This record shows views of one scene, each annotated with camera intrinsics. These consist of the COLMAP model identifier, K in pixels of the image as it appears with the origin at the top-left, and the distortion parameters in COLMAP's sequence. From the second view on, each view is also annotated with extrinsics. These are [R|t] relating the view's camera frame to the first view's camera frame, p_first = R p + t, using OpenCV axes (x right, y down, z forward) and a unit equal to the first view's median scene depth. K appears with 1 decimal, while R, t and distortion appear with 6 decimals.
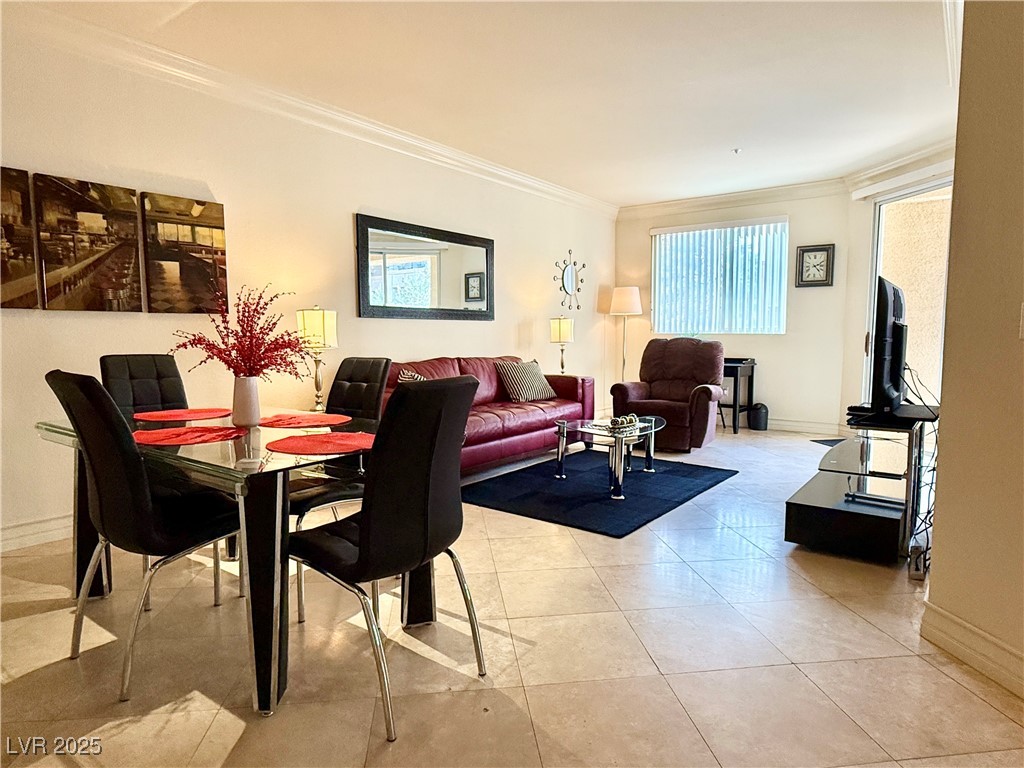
lens RADIAL K [[599.1, 0, 513.3], [0, 599.1, 385.7], [0, 0, 1]] dist [0.000936, -0.001101]
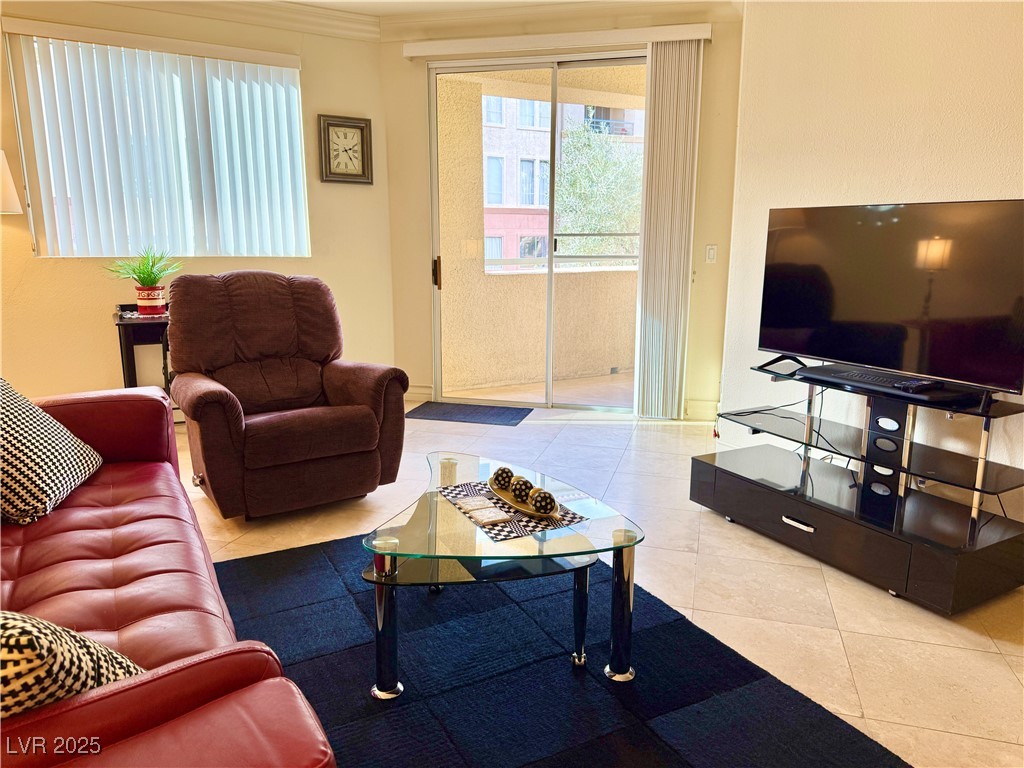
lens RADIAL K [[717.9, 0, 517.9], [0, 717.9, 382.6], [0, 0, 1]] dist [0.058725, -0.070194]
pose [[0.388274, -0.178684, 0.904055, -0.253426], [0.073904, 0.983900, 0.162725, -0.095885], [-0.918576, 0.003631, 0.395228, 0.751201]]
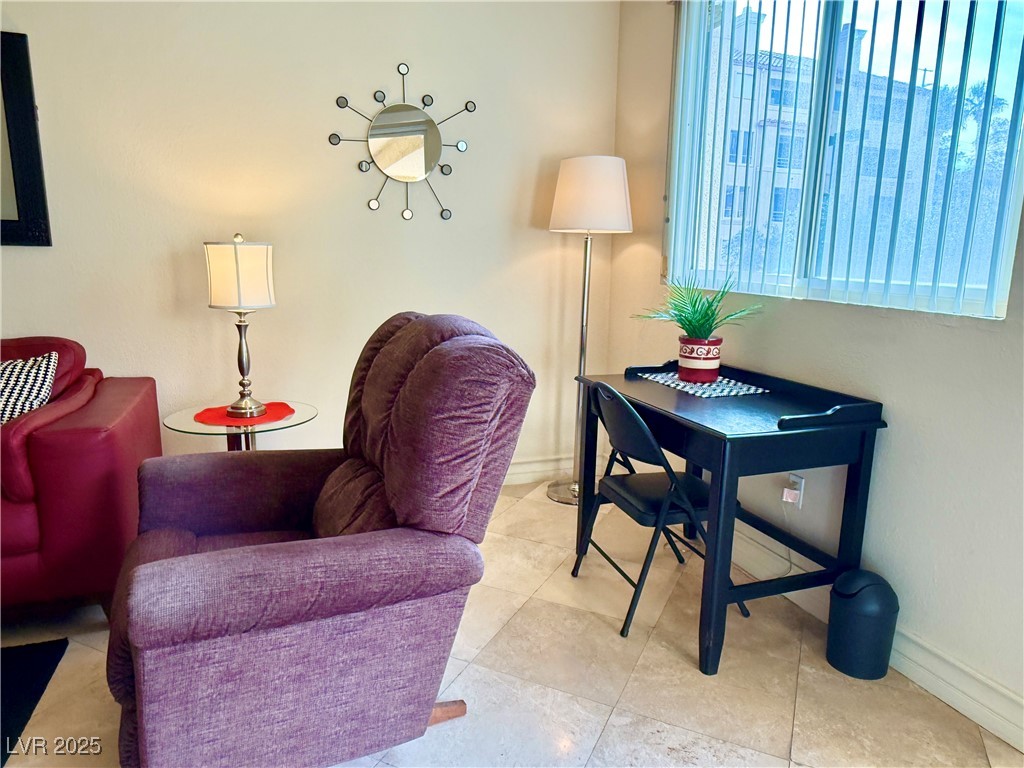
lens RADIAL K [[683.6, 0, 512.3], [0, 683.6, 386.5], [0, 0, 1]] dist [0.000361, -0.000638]
pose [[0.840130, 0.119961, -0.528953, 0.649862], [-0.062489, 0.990148, 0.125306, -0.122557], [0.538774, -0.072219, 0.839349, 1.012544]]
